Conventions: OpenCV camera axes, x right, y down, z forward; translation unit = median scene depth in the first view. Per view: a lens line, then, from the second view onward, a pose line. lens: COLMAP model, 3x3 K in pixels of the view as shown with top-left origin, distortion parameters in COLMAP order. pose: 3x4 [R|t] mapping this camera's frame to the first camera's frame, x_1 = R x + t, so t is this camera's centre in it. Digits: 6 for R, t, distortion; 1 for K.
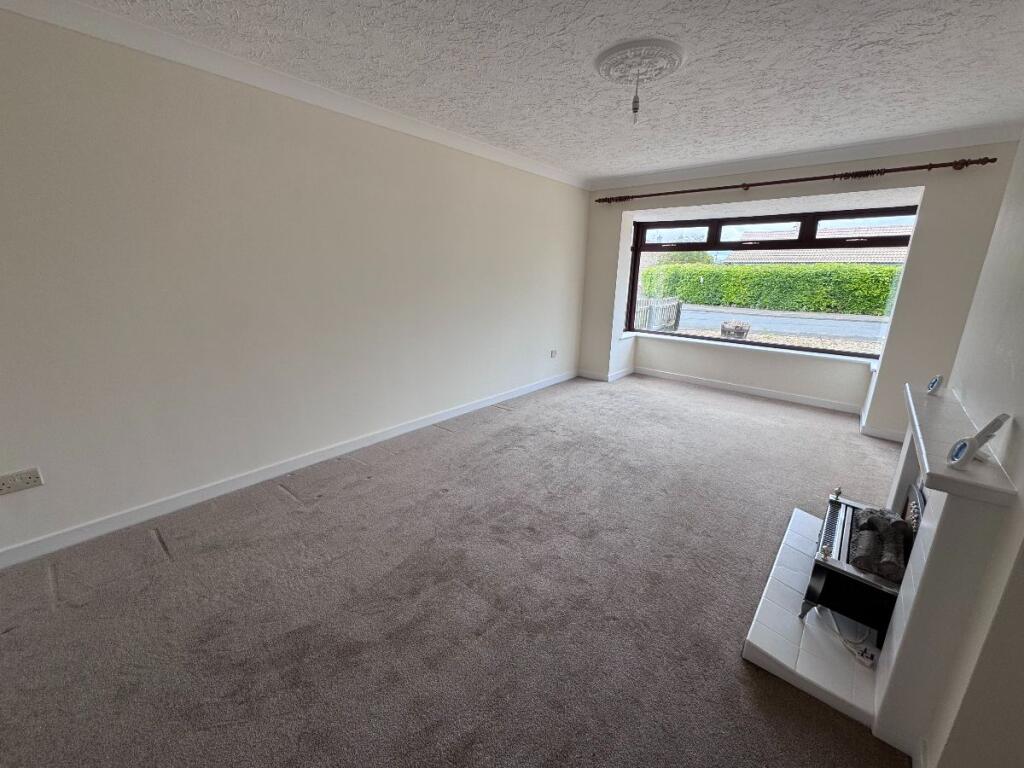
lens RADIAL K [[409.7, 0, 512.0], [0, 409.7, 384.0], [0, 0, 1]] dist [-0.000079, -0.000003]
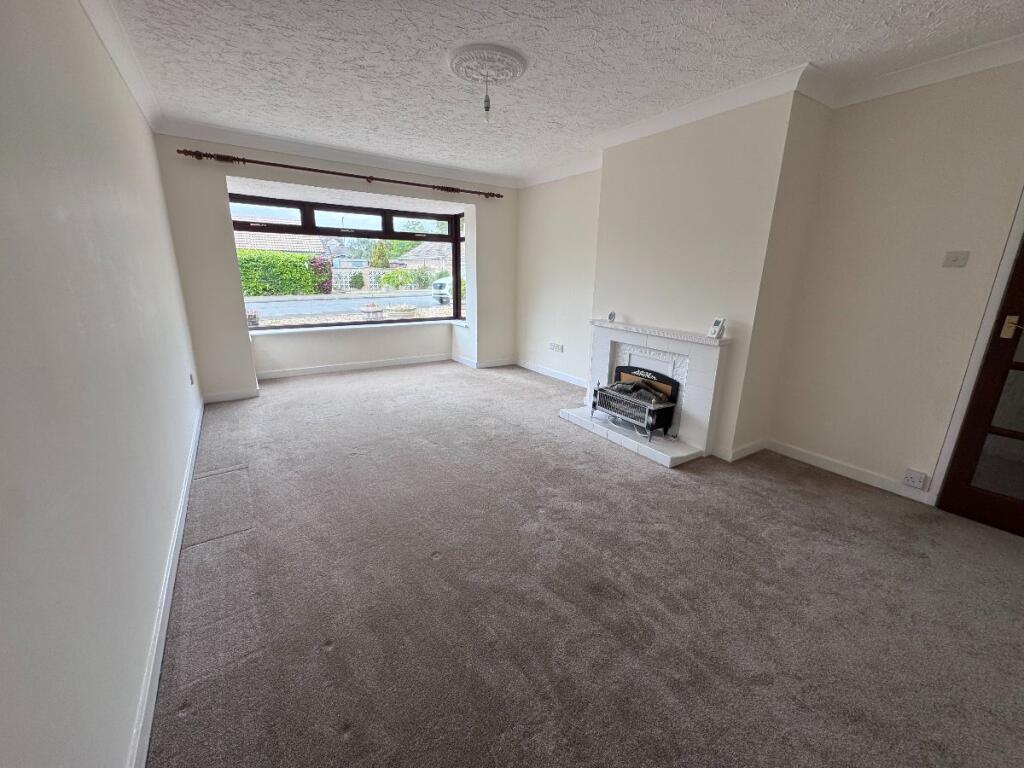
lens RADIAL K [[409.7, 0, 512.0], [0, 409.7, 384.0], [0, 0, 1]] dist [-0.000079, -0.000003]
pose [[0.264364, -0.272721, 0.925059, -0.462371], [0.240536, 0.947518, 0.210601, -0.098189], [-0.933945, 0.166835, 0.316089, 0.373044]]
